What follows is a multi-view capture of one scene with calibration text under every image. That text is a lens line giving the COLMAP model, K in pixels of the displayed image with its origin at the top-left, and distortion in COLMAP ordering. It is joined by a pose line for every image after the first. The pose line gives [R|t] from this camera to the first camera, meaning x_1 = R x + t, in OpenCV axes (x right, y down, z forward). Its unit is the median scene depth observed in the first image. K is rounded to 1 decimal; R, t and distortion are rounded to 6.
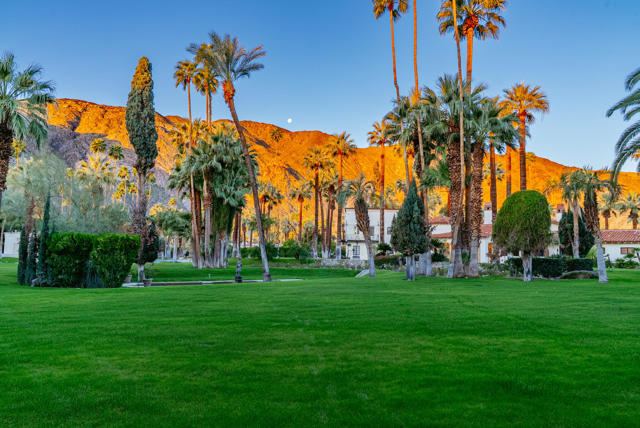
lens RADIAL K [[440.9, 0, 320.2], [0, 440.9, 213.1], [0, 0, 1]] dist [-0.000315, 0.000262]
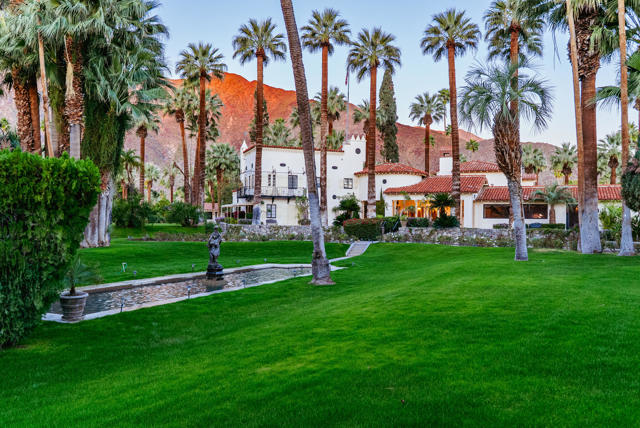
lens RADIAL K [[535.2, 0, 320.0], [0, 535.2, 214.1], [0, 0, 1]] dist [-0.000026, -0.001574]
pose [[0.916282, -0.002950, 0.400522, -0.220647], [-0.032669, 0.996091, 0.082073, 0.027483], [-0.399199, -0.088287, 0.912604, 0.319494]]
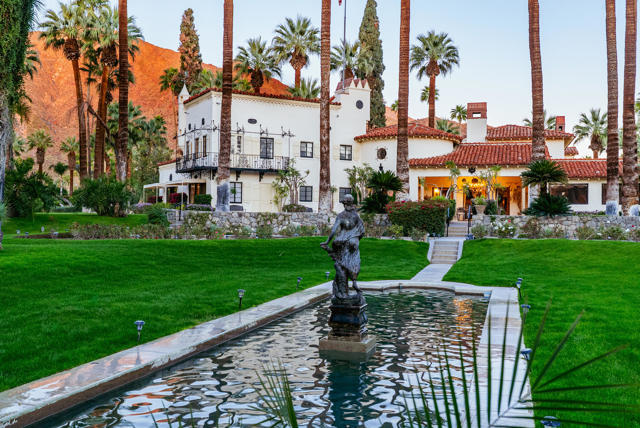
lens RADIAL K [[646.0, 0, 320.0], [0, 646.0, 215.3], [0, 0, 1]] dist [0.000824, 0.000000]
pose [[0.839598, -0.008122, 0.543148, -0.241402], [-0.047649, 0.994933, 0.088533, 0.061958], [-0.541115, -0.100213, 0.834956, 0.568158]]
